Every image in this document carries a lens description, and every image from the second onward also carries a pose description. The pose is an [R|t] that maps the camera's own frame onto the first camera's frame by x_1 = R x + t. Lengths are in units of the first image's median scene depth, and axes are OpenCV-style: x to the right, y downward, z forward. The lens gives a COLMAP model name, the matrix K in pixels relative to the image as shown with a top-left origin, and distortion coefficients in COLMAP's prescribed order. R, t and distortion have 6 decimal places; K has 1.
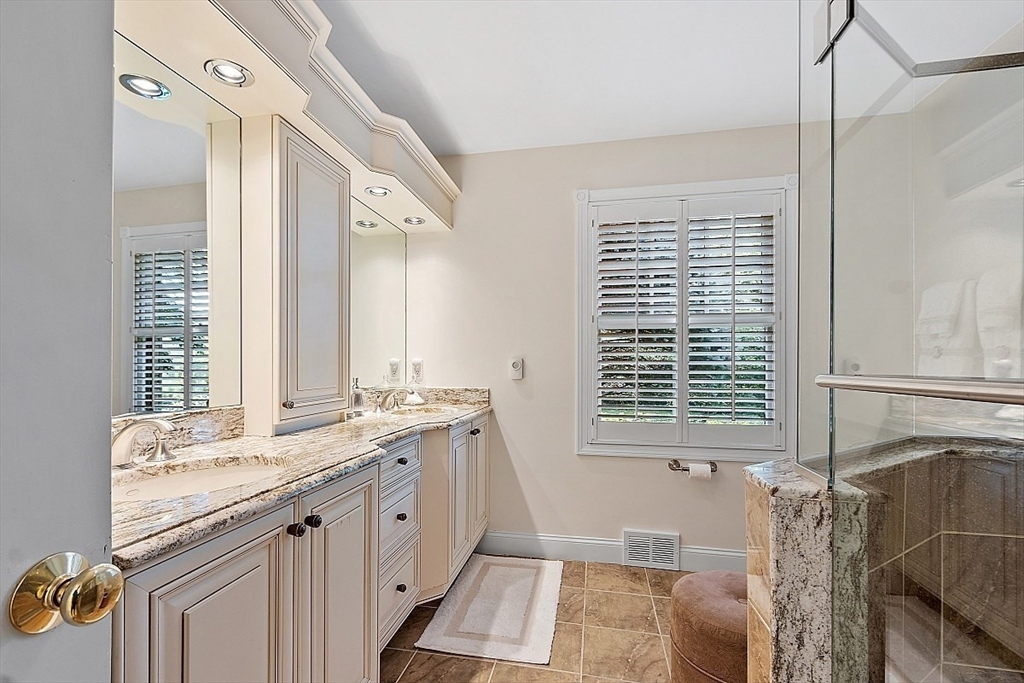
lens RADIAL K [[457.1, 0, 510.8], [0, 457.1, 345.1], [0, 0, 1]] dist [-0.016719, 0.000083]
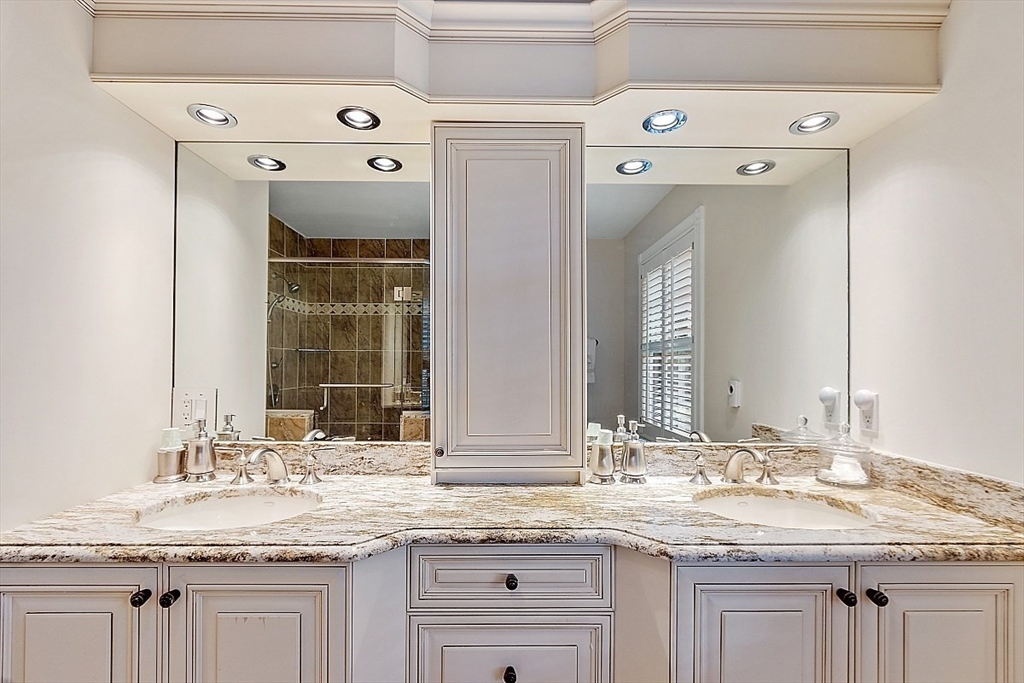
lens RADIAL K [[445.0, 0, 510.1], [0, 445.0, 355.0], [0, 0, 1]] dist [-0.003867, 0.000083]
pose [[0.195408, -0.019690, -0.980524, 0.252888], [0.038386, 0.999186, -0.012415, -0.024464], [0.979970, -0.035213, 0.196005, 0.678932]]
